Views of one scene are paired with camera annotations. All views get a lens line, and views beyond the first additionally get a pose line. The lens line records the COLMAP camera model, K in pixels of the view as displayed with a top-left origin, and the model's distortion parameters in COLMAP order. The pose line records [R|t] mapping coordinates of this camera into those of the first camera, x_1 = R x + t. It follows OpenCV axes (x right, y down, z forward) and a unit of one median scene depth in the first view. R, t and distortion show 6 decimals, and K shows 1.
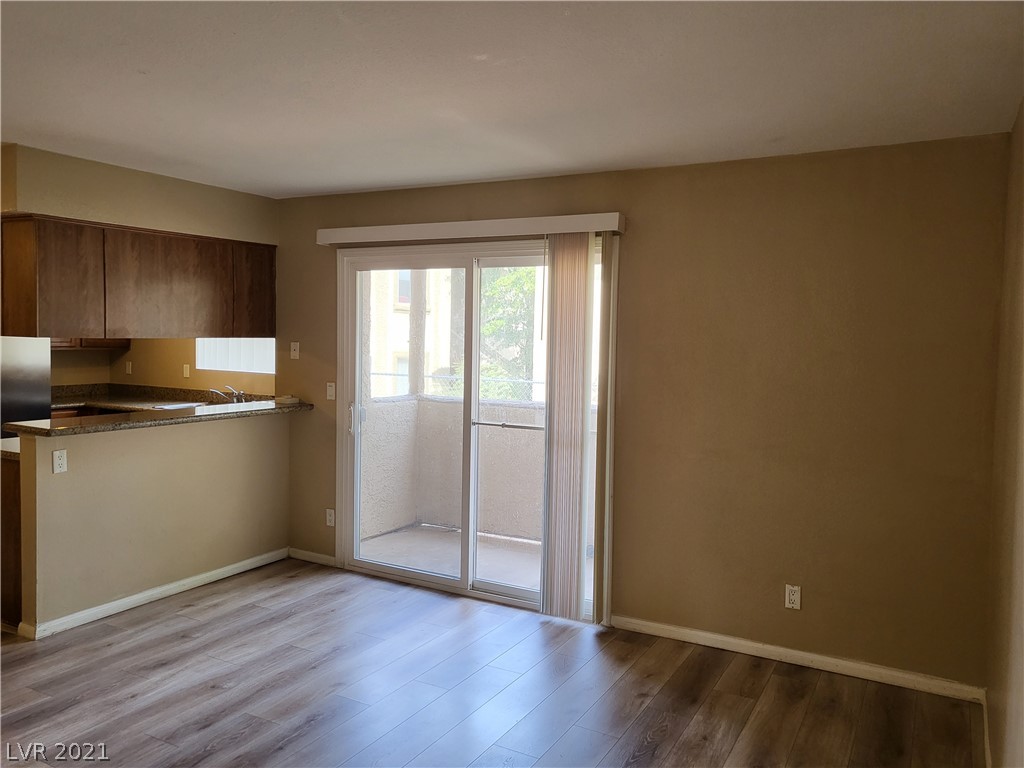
lens RADIAL K [[795.7, 0, 501.8], [0, 795.7, 372.4], [0, 0, 1]] dist [-0.013007, 0.067644]
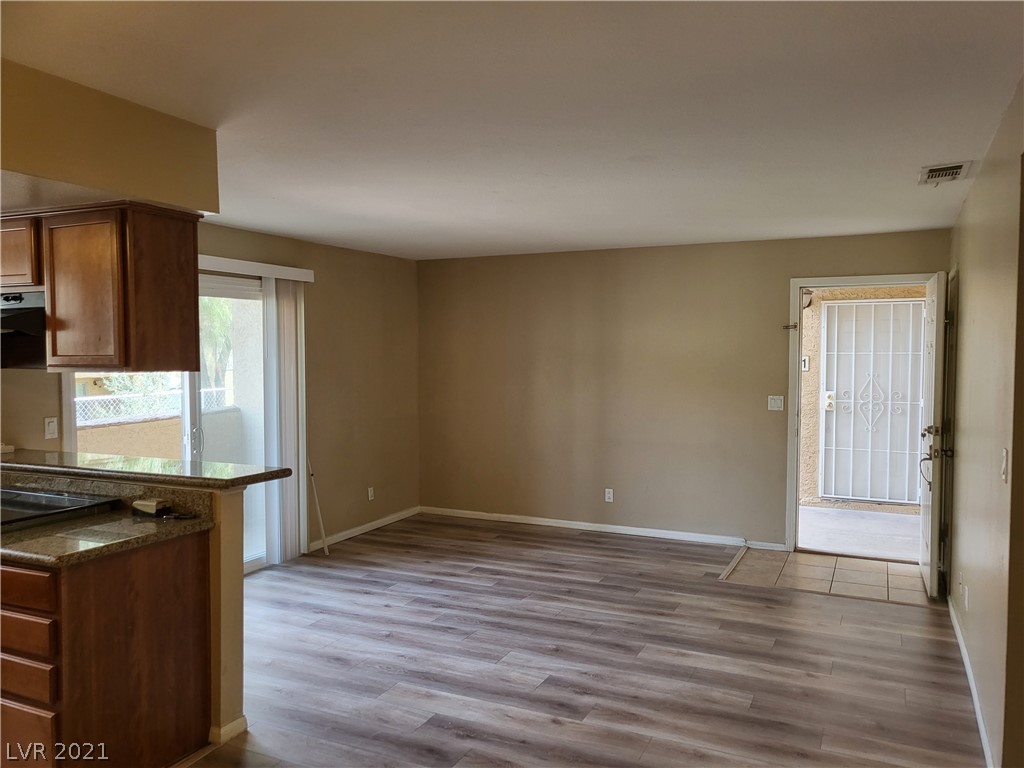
lens RADIAL K [[795.7, 0, 508.3], [0, 795.7, 384.1], [0, 0, 1]] dist [-0.013007, 0.067644]
pose [[-0.065157, -0.060033, 0.996068, -1.183372], [0.051341, 0.996665, 0.063427, -0.055652], [-0.996553, 0.055272, -0.061858, 0.635023]]
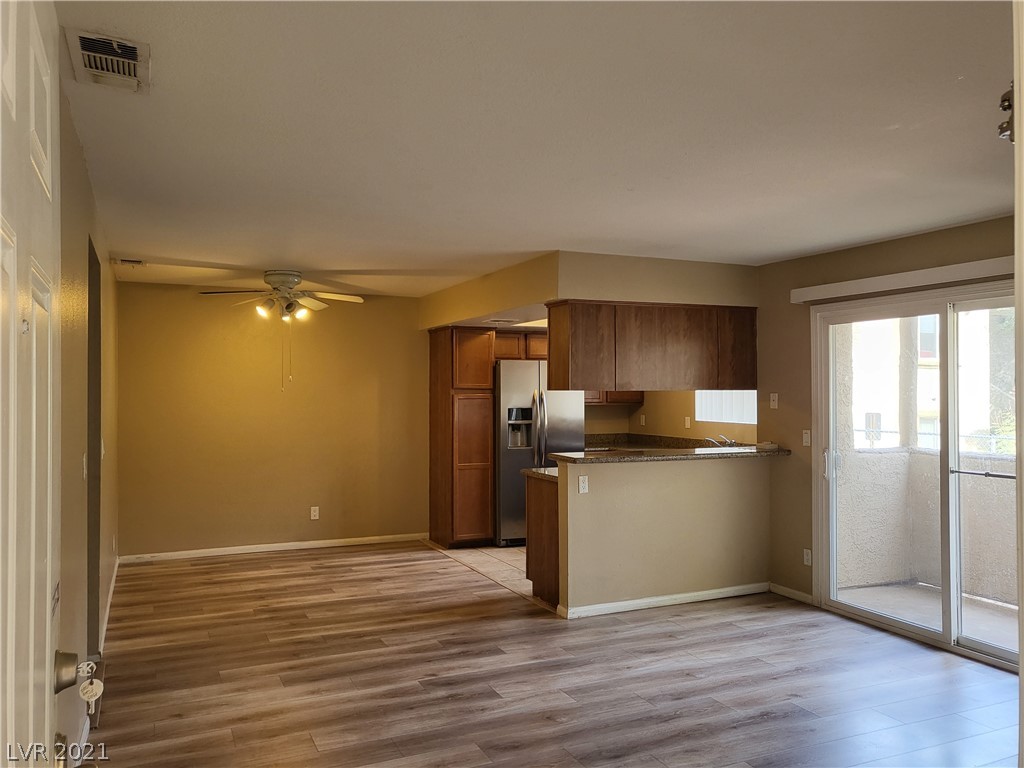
lens RADIAL K [[795.7, 0, 510.0], [0, 795.7, 385.6], [0, 0, 1]] dist [-0.013007, 0.067644]
pose [[0.810818, -0.023666, -0.584820, 0.099118], [-0.013105, 0.998198, -0.058564, 0.023302], [0.585151, 0.055149, 0.809047, -0.115857]]
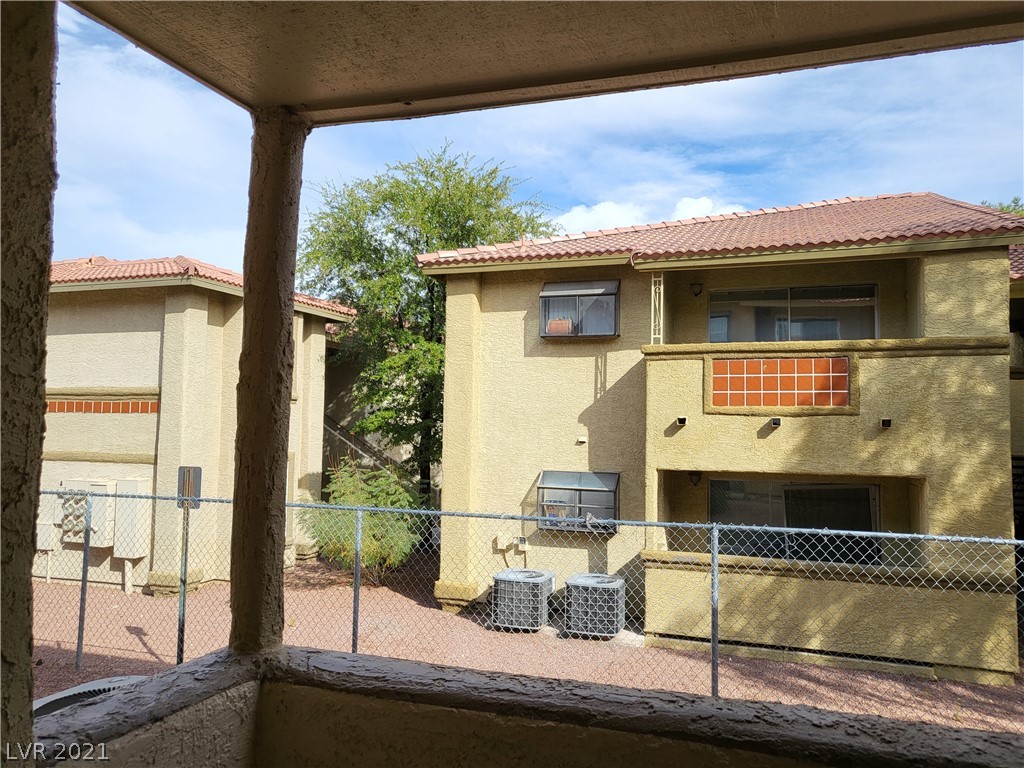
lens RADIAL K [[746.3, 0, 508.2], [0, 746.3, 383.2], [0, 0, 1]] dist [-0.002710, 0.002360]
pose [[0.982121, 0.015746, 0.187590, -0.094120], [0.003617, 0.994734, -0.102431, -0.064860], [-0.188215, 0.101278, 0.976892, 0.970563]]
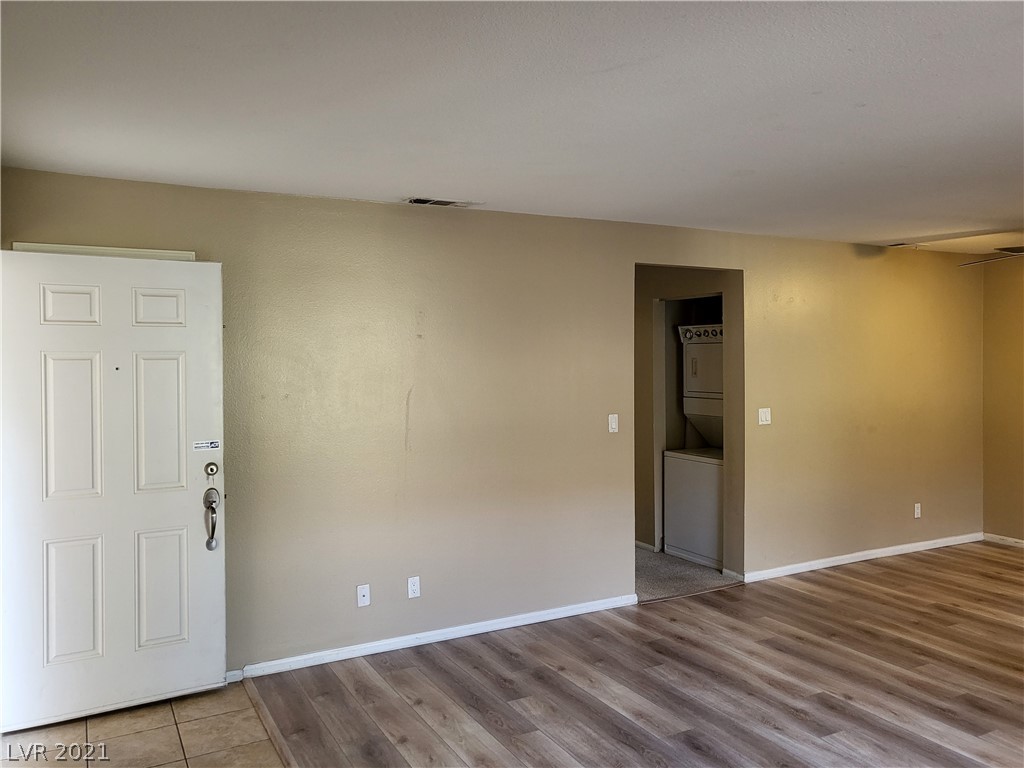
lens RADIAL K [[795.7, 0, 506.2], [0, 795.7, 371.9], [0, 0, 1]] dist [-0.013007, 0.067644]
pose [[-0.532679, -0.001934, -0.846315, 0.348287], [-0.046946, 0.998525, 0.027266, -0.031229], [0.845014, 0.054256, -0.531984, 0.680992]]
